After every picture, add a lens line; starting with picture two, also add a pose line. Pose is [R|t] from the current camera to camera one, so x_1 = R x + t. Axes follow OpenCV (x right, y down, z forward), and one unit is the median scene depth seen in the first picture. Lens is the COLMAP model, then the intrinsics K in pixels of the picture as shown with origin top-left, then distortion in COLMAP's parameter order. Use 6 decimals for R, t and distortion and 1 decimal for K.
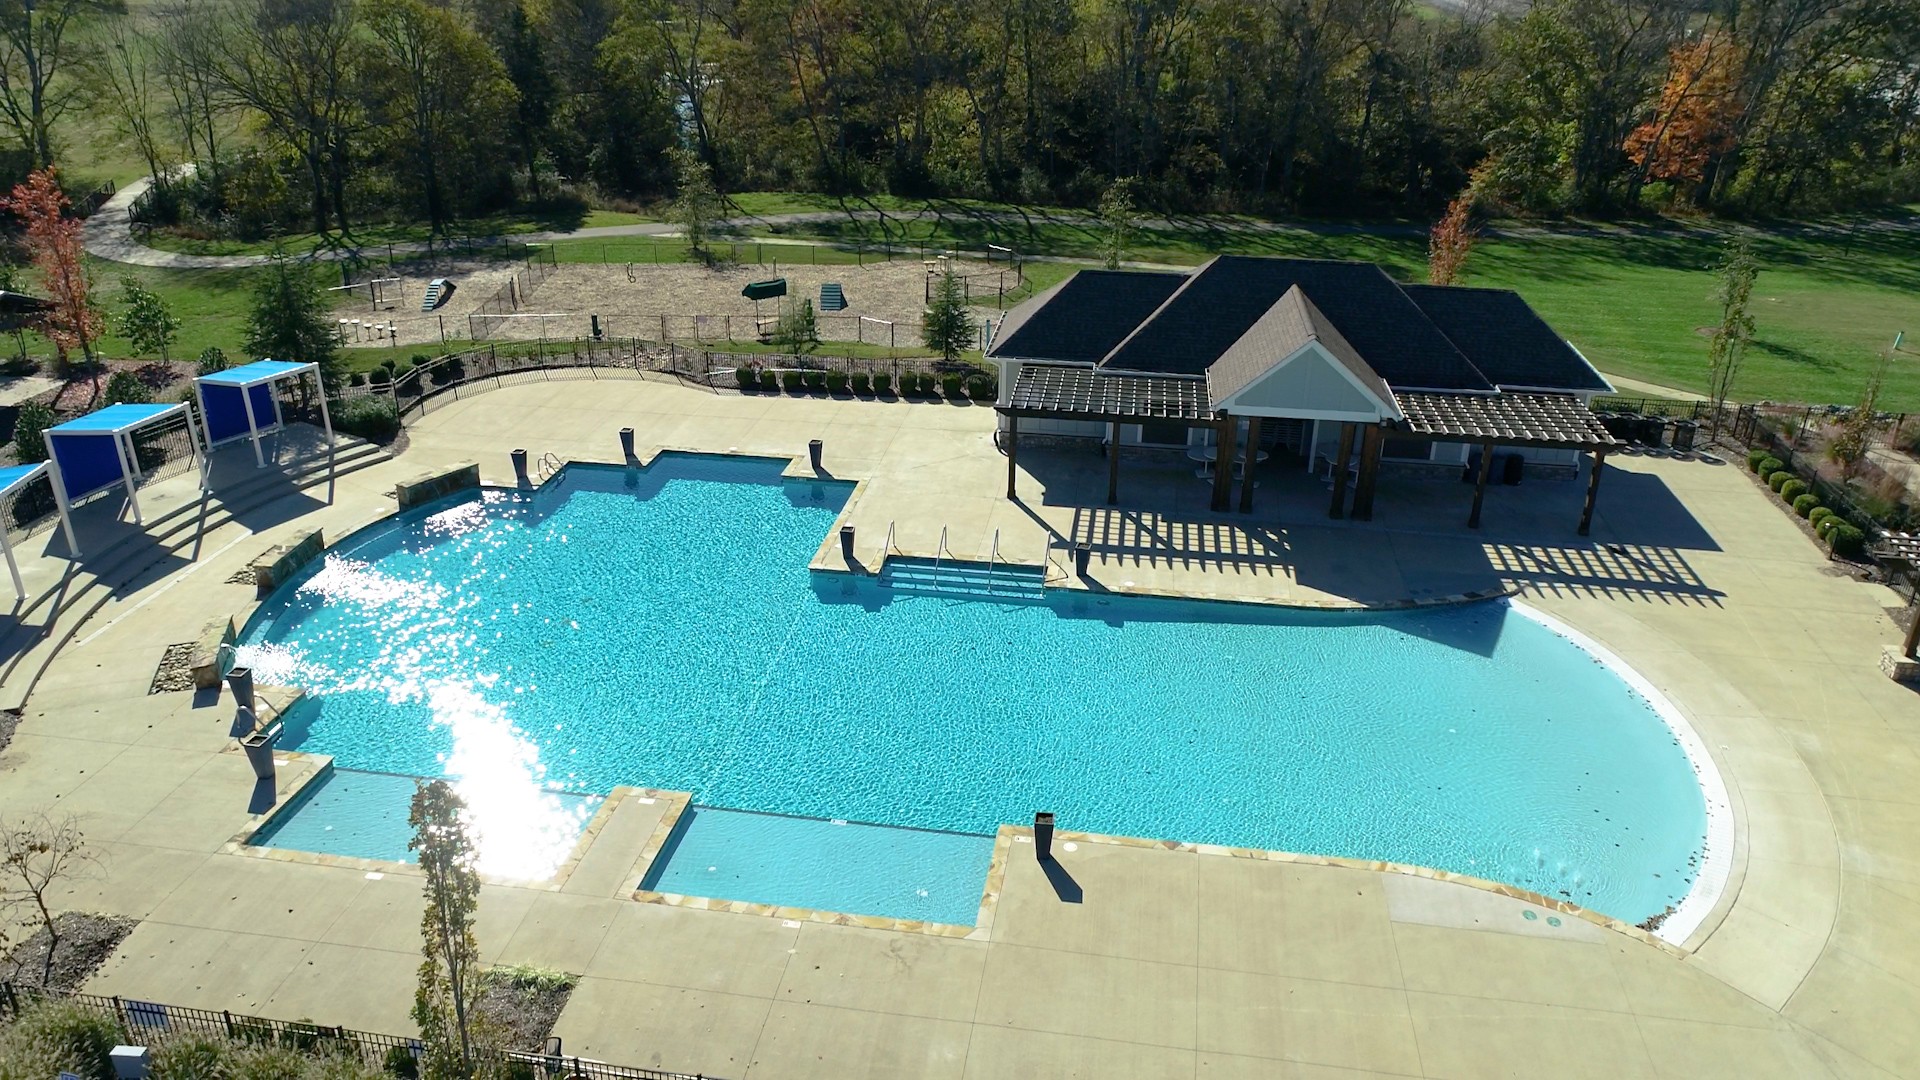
lens RADIAL K [[1477.5, 0, 960.0], [0, 1477.5, 540.0], [0, 0, 1]] dist [0.004748, 0.002010]
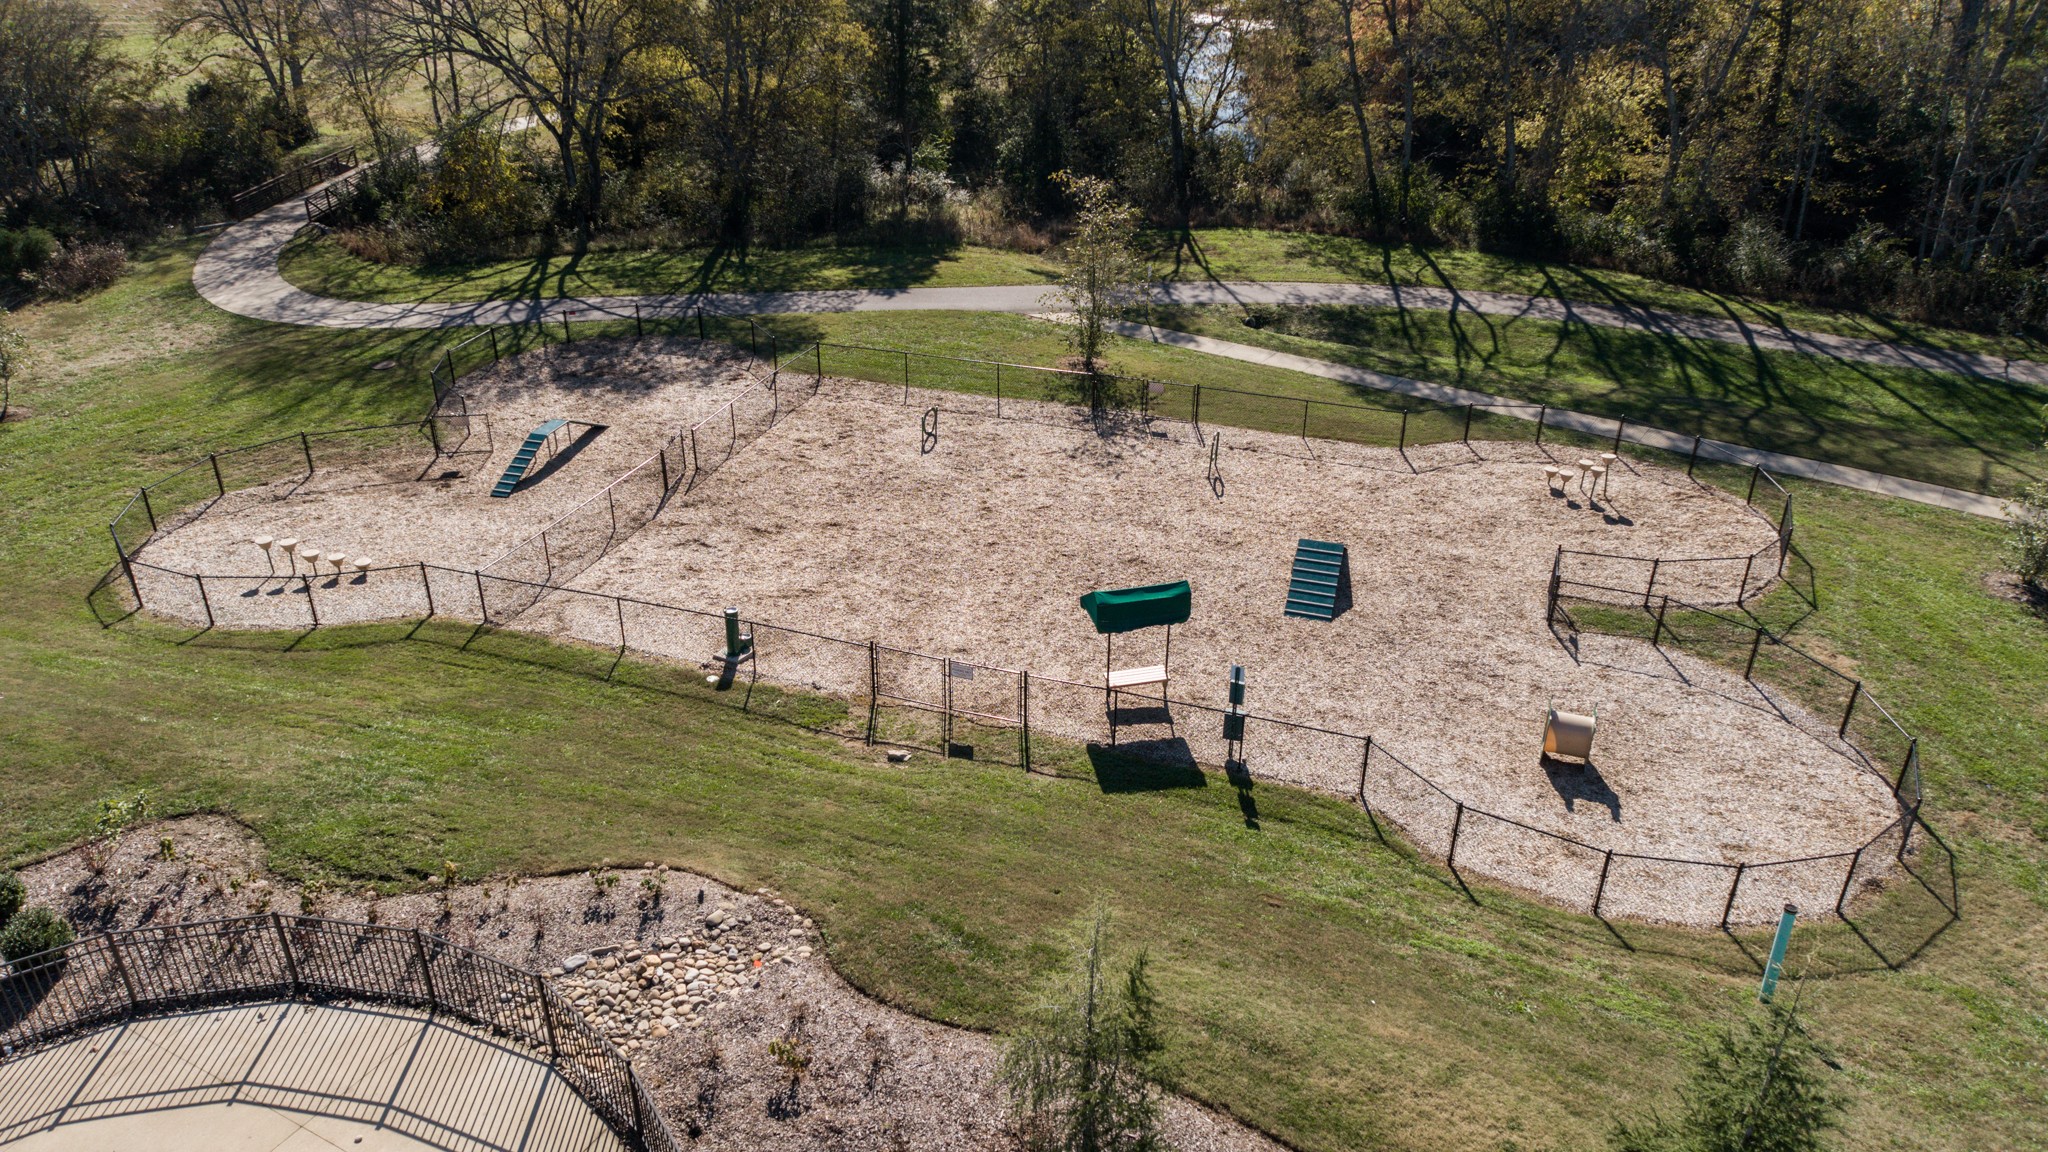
lens RADIAL K [[1389.5, 0, 1024.0], [0, 1389.5, 576.0], [0, 0, 1]] dist [0.001709, 0.000678]
pose [[0.939338, 0.155814, -0.305560, -0.028769], [-0.130817, 0.986271, 0.100779, -0.144084], [0.317068, -0.054693, 0.946825, 0.438997]]
